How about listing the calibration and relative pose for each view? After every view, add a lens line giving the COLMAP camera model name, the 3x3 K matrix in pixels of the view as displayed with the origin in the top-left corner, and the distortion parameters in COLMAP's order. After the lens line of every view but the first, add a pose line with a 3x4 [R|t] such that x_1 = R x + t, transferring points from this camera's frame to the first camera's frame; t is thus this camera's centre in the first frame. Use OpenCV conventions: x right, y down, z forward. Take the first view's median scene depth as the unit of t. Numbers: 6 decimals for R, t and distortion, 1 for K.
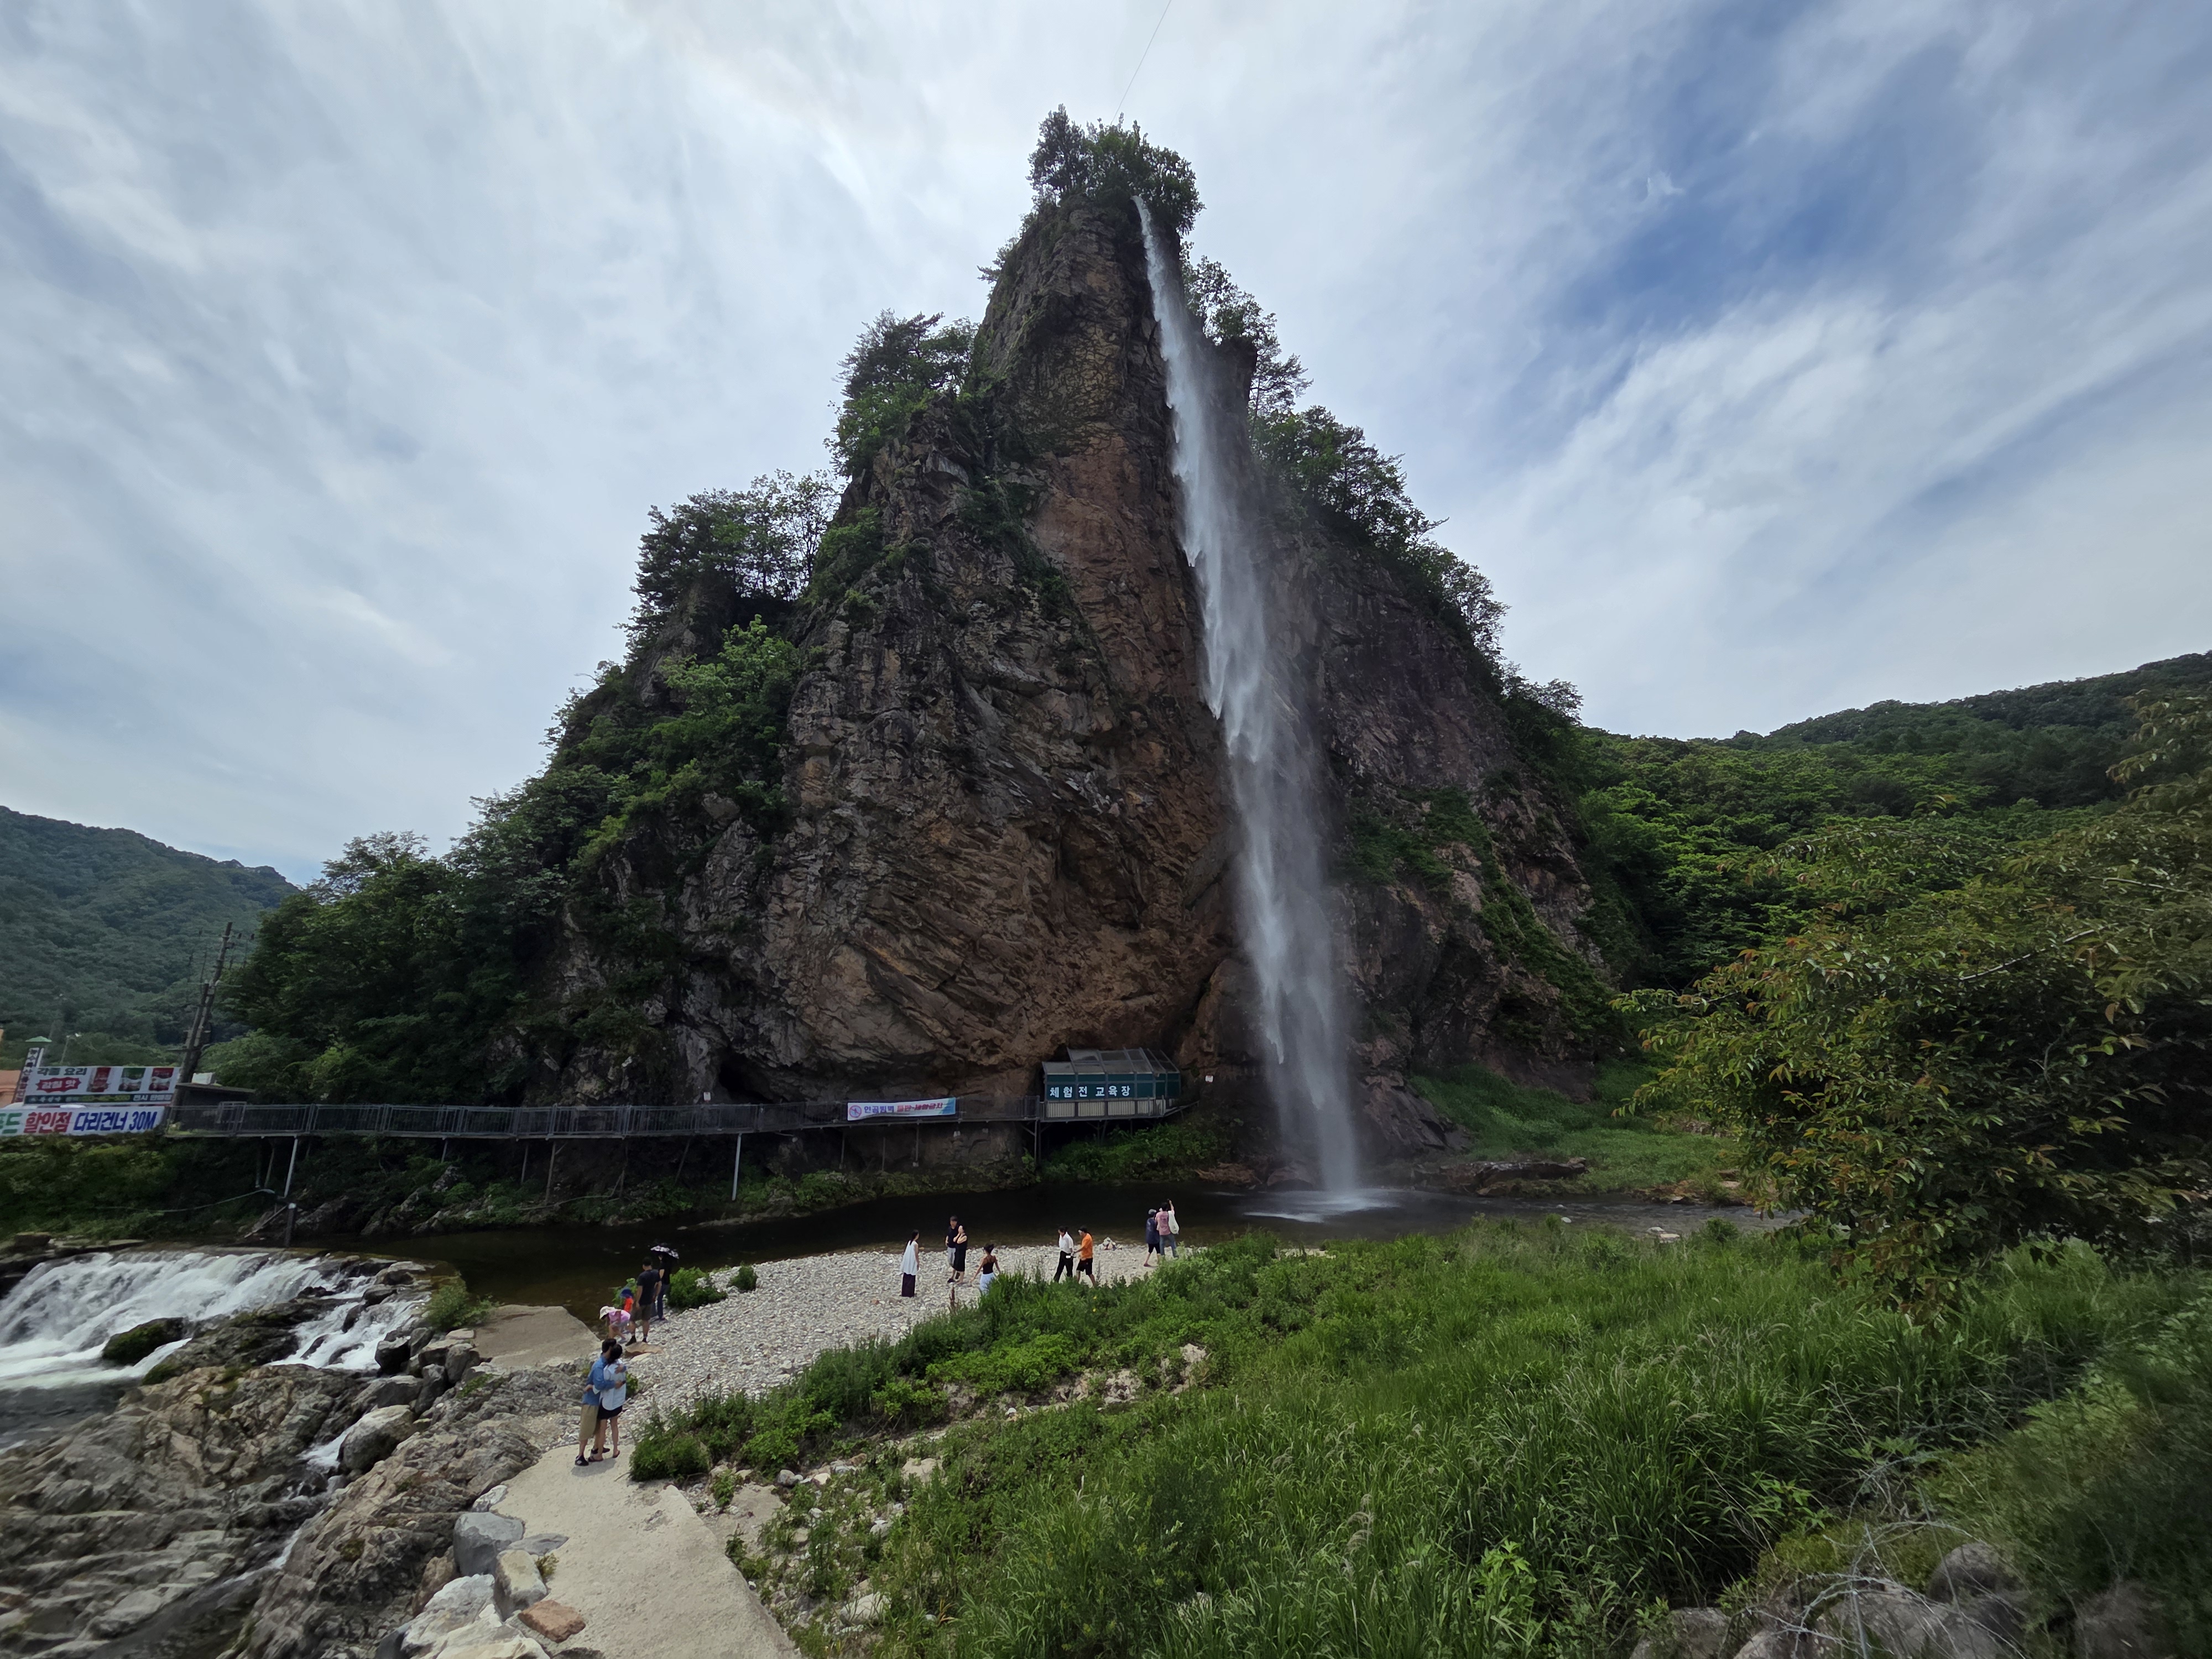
lens RADIAL K [[898.2, 0, 1115.8], [0, 898.2, 822.1], [0, 0, 1]] dist [0.002599, -0.000492]
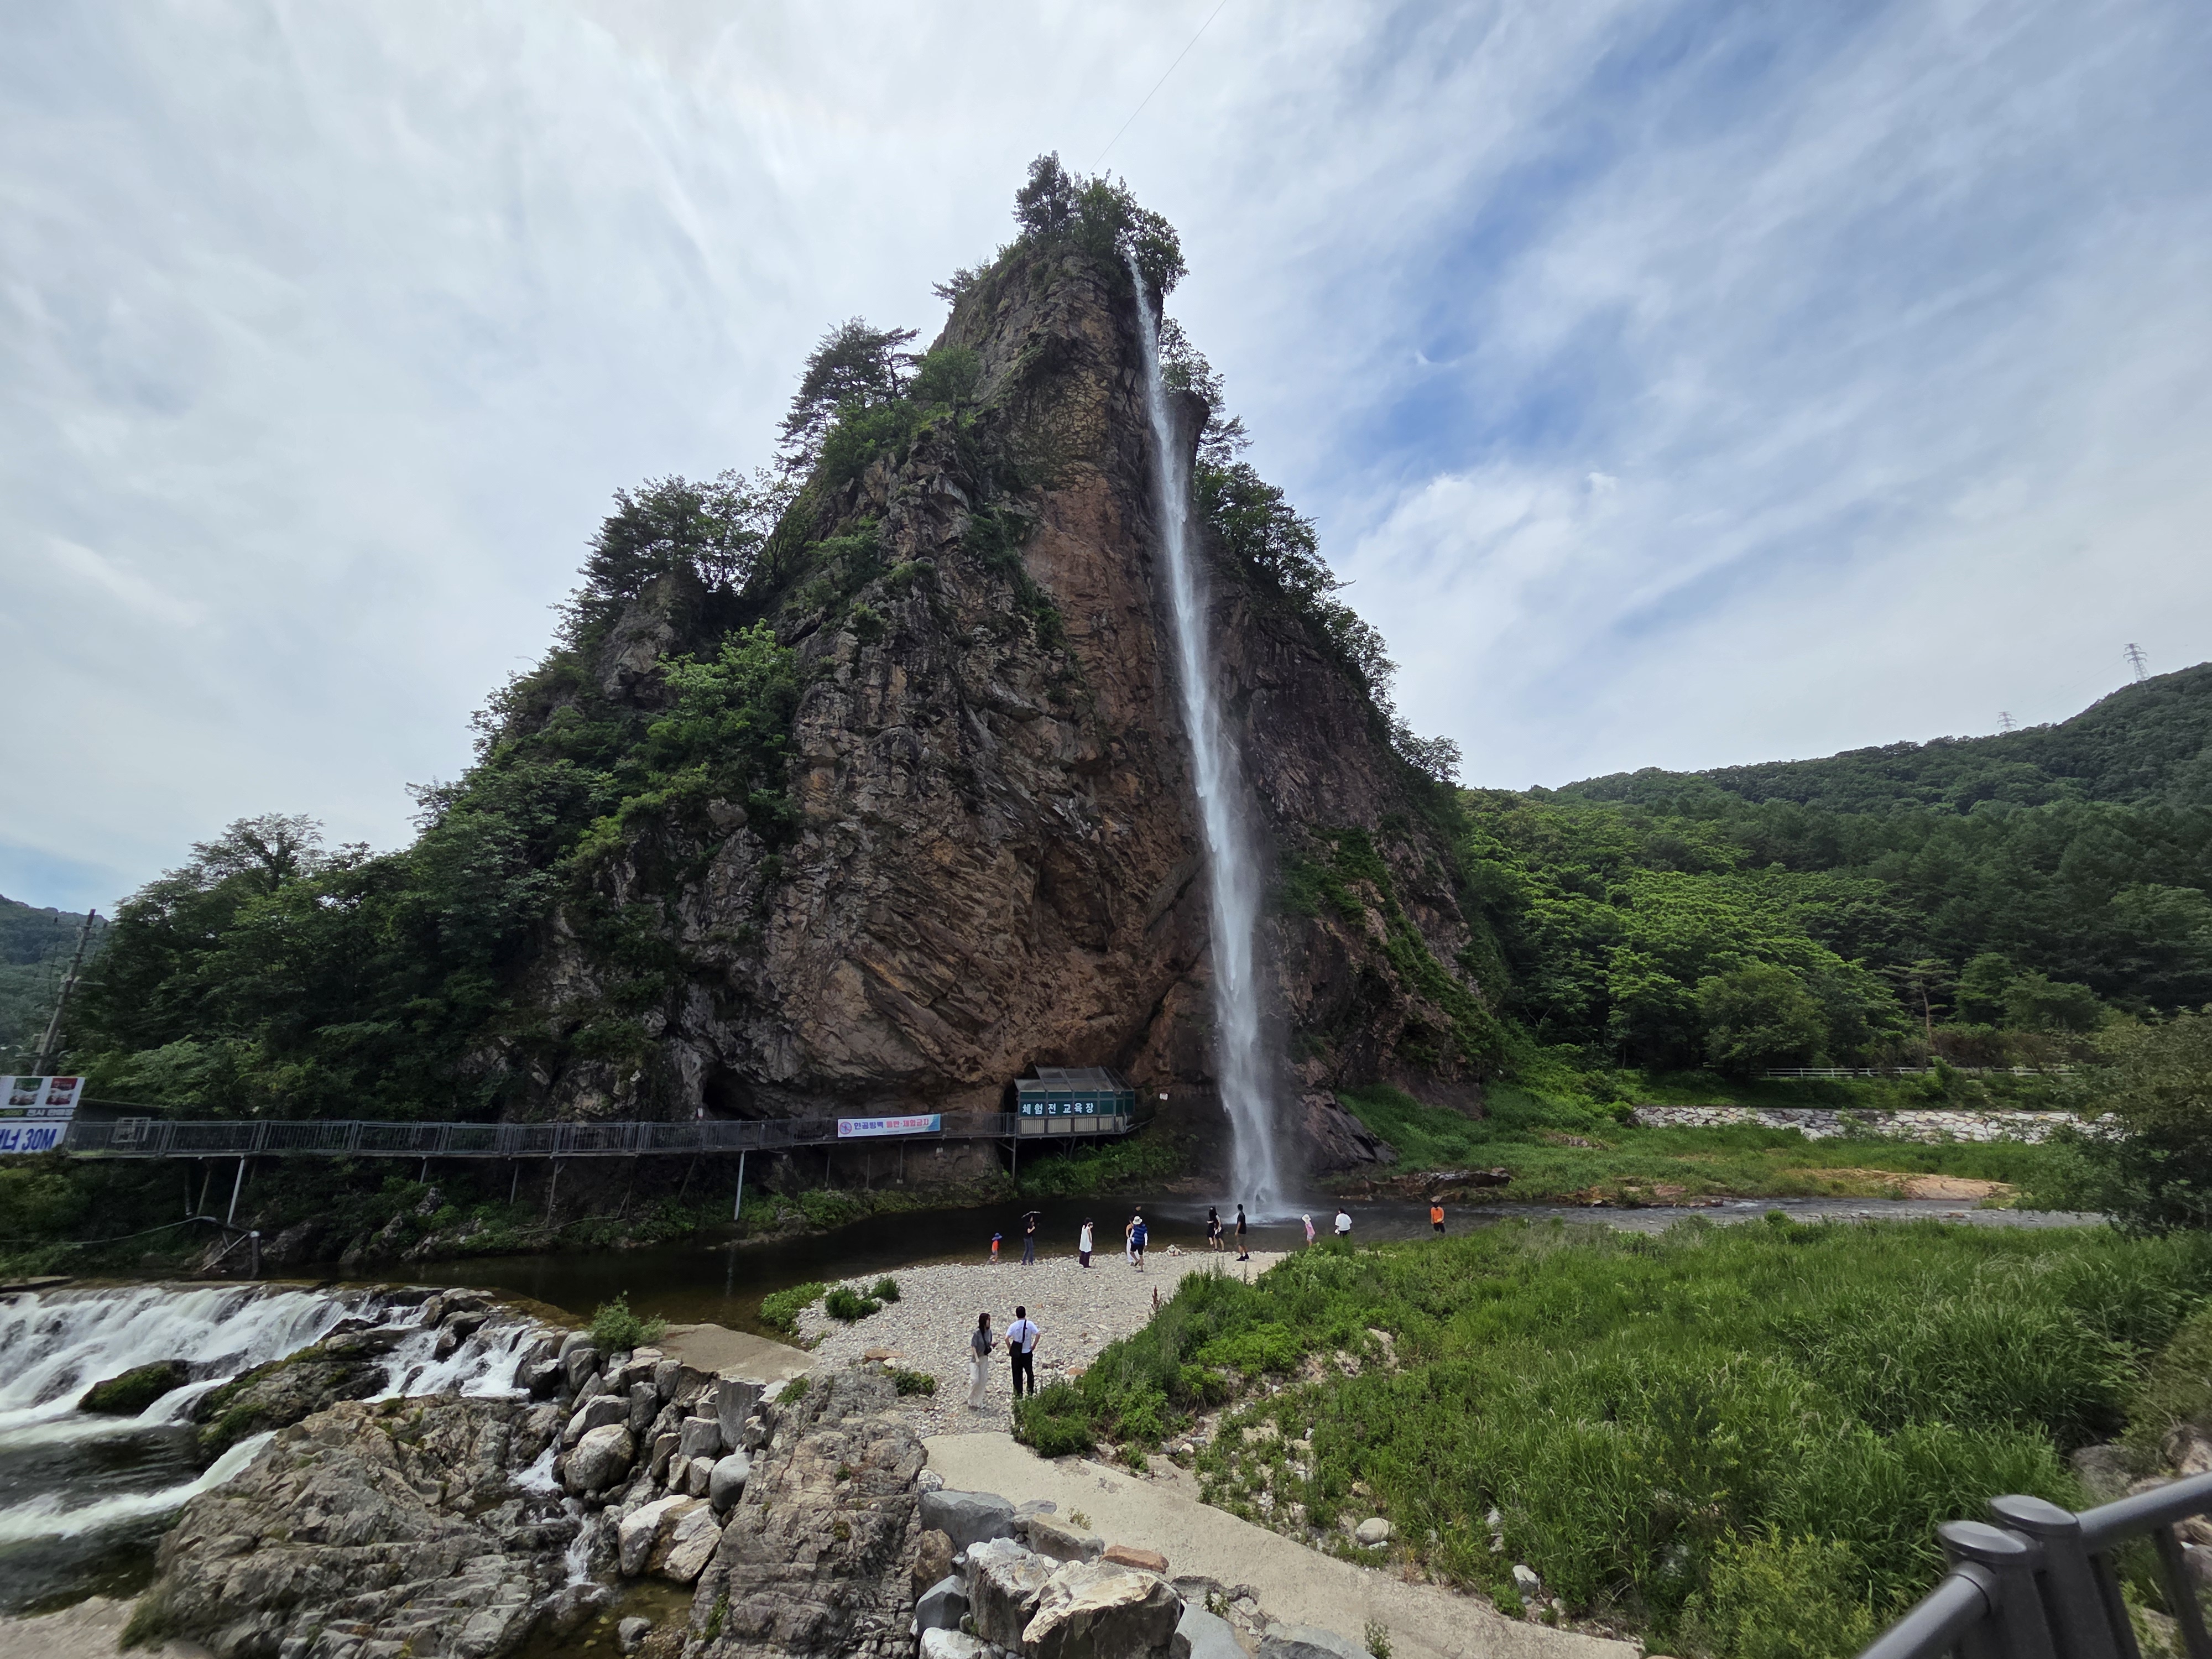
lens RADIAL K [[898.2, 0, 1115.8], [0, 898.2, 822.1], [0, 0, 1]] dist [0.002599, -0.000492]
pose [[0.982063, 0.059487, 0.178926, -0.165289], [-0.056248, 0.998149, -0.023125, -0.007415], [-0.179970, 0.012646, 0.983591, -0.028115]]
